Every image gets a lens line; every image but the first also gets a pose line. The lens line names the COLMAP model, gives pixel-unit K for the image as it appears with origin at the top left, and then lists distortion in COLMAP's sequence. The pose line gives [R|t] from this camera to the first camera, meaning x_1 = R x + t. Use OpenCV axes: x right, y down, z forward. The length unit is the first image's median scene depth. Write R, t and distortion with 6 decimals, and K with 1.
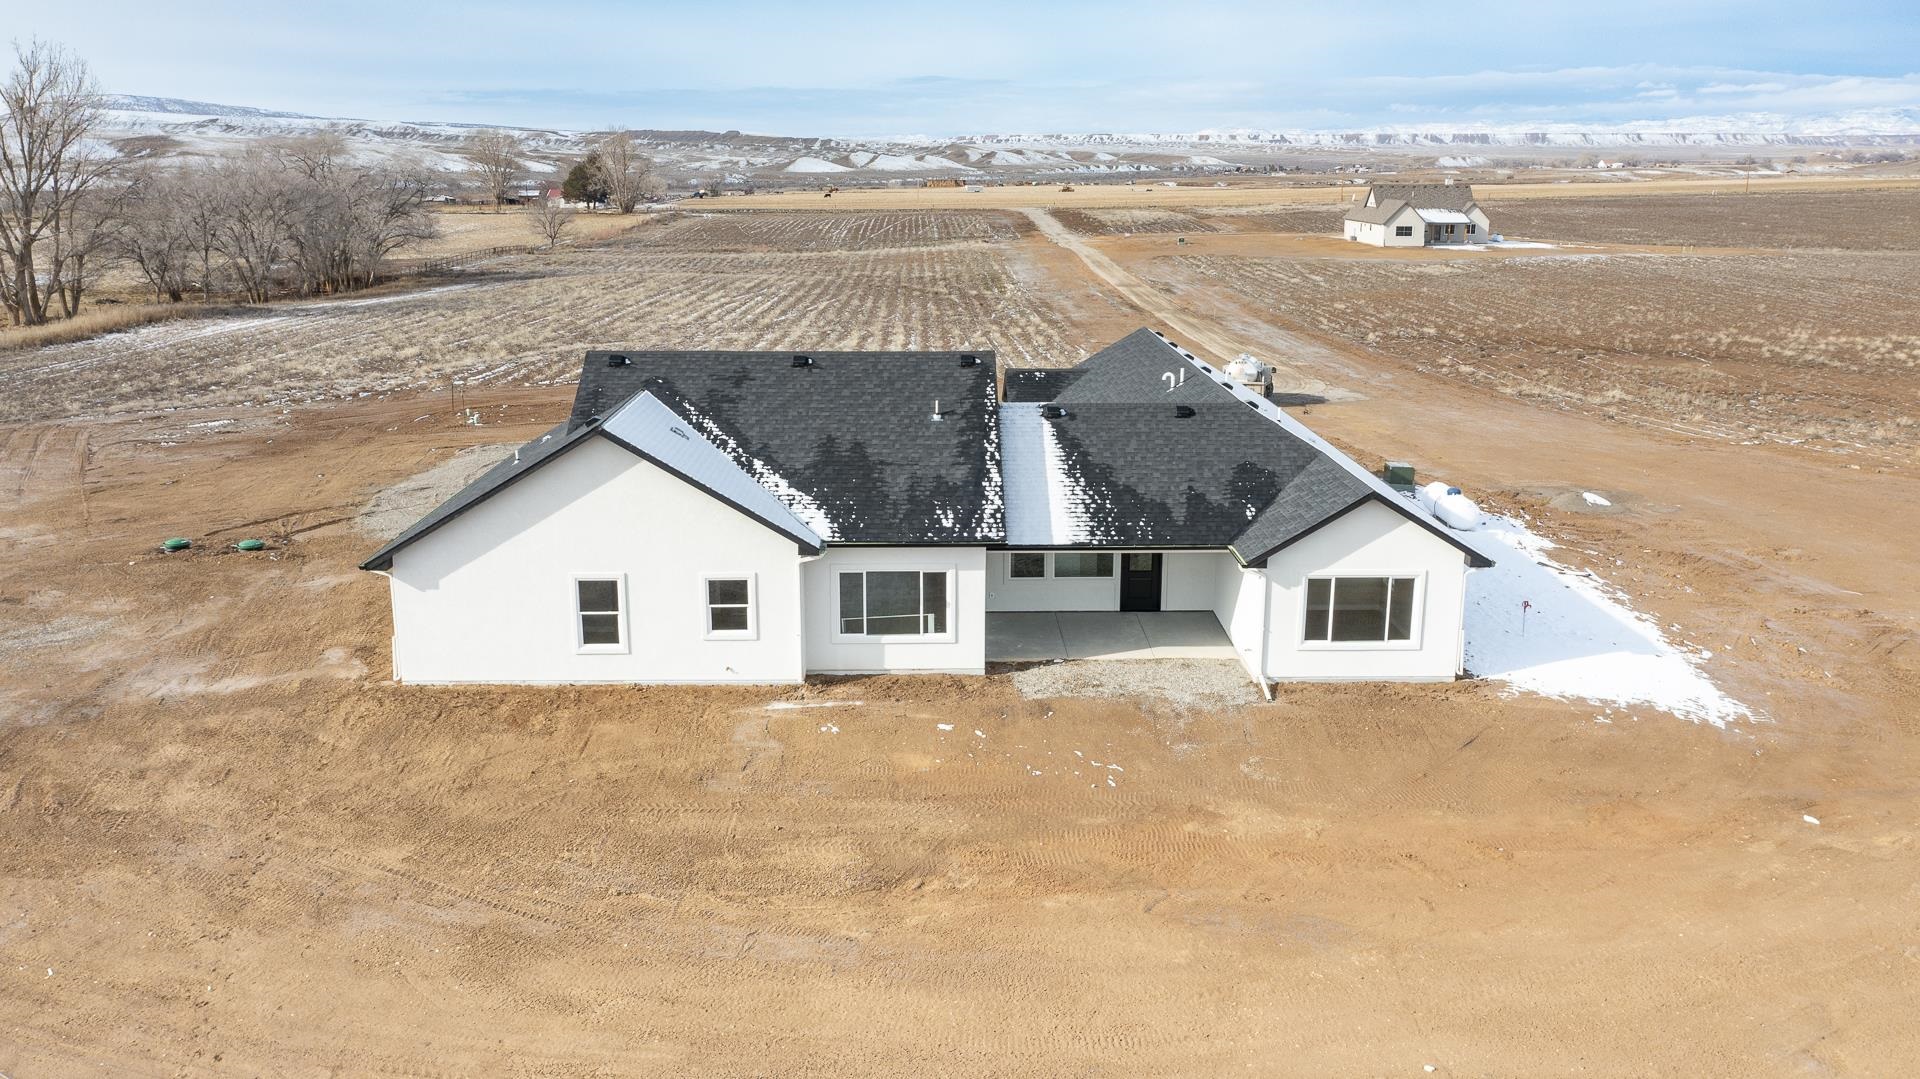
lens RADIAL K [[1509.5, 0, 951.6], [0, 1509.5, 542.0], [0, 0, 1]] dist [-0.009559, -0.000497]
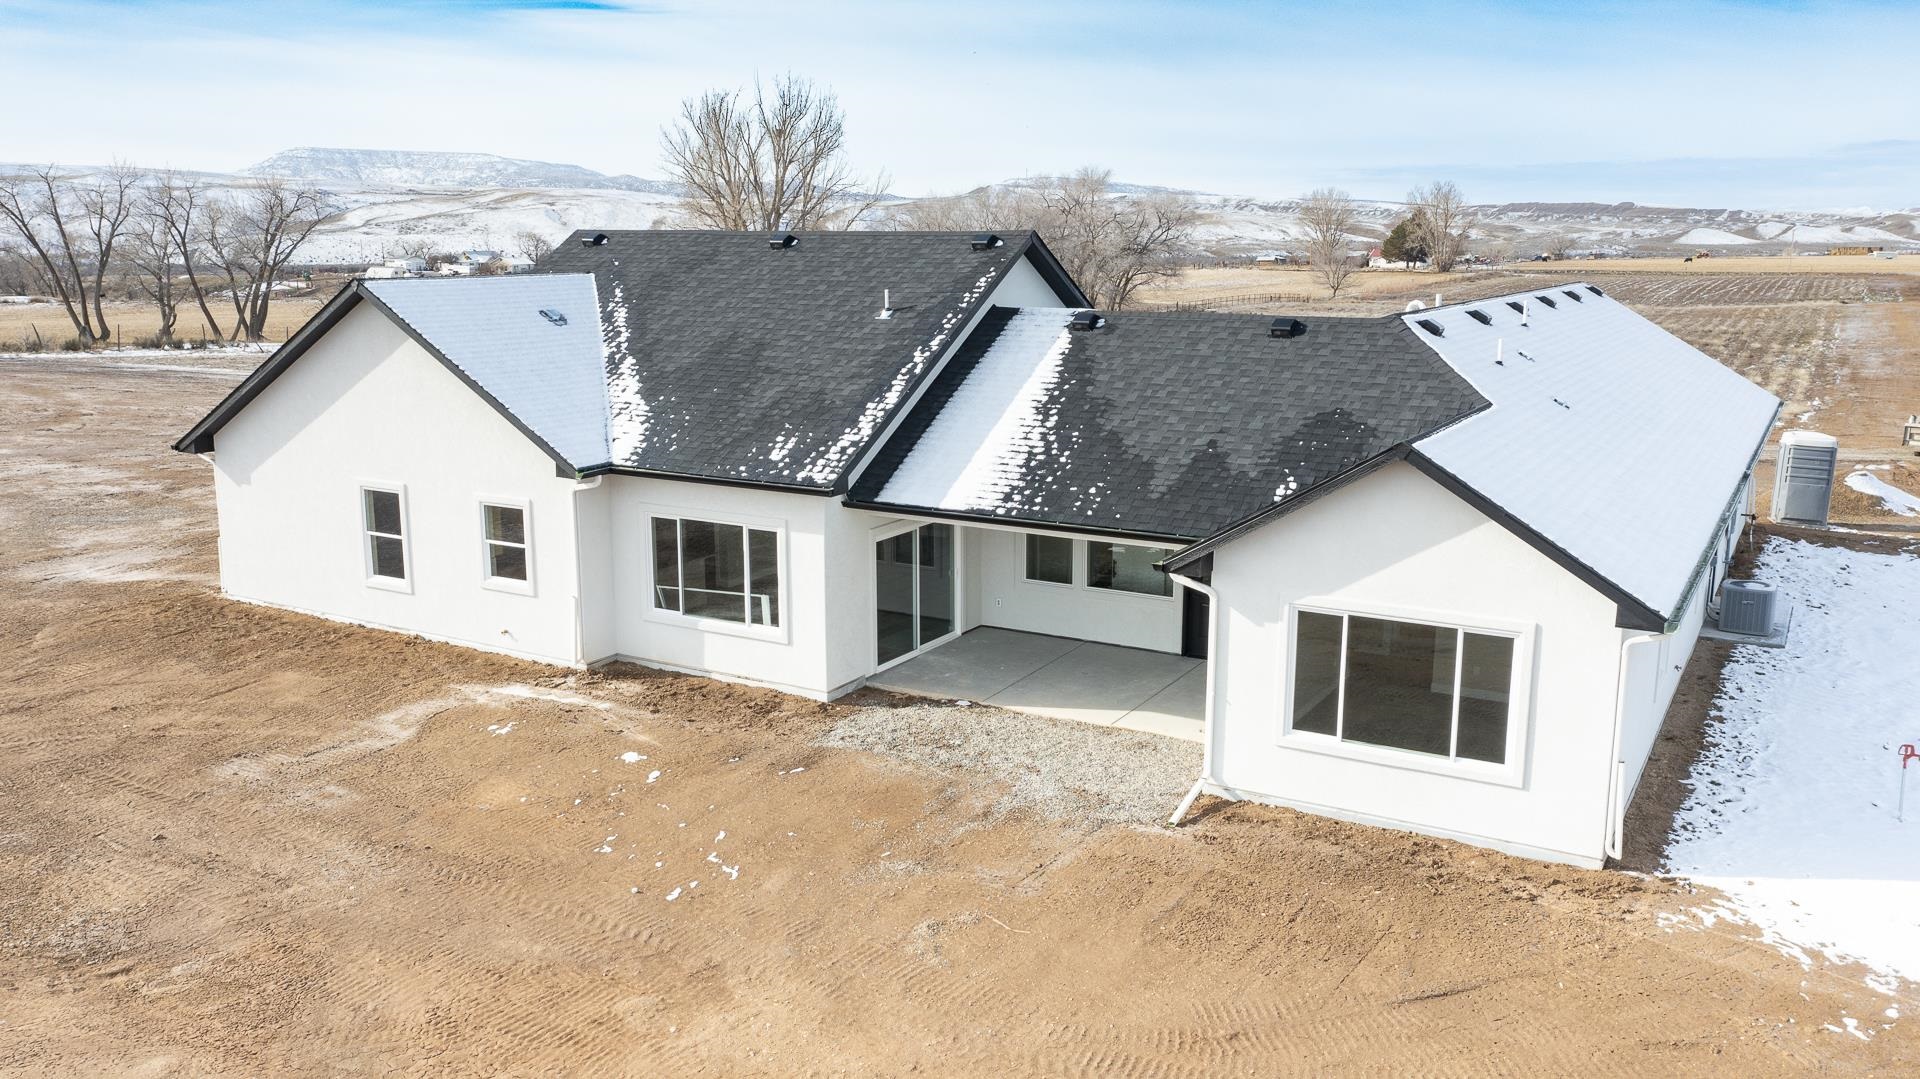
lens RADIAL K [[1509.5, 0, 951.6], [0, 1509.5, 542.0], [0, 0, 1]] dist [-0.009559, -0.000497]
pose [[0.851547, 0.104572, -0.513743, 0.393203], [-0.128096, 0.991707, -0.010463, 0.021424], [0.508388, 0.074718, 0.857880, 0.484416]]
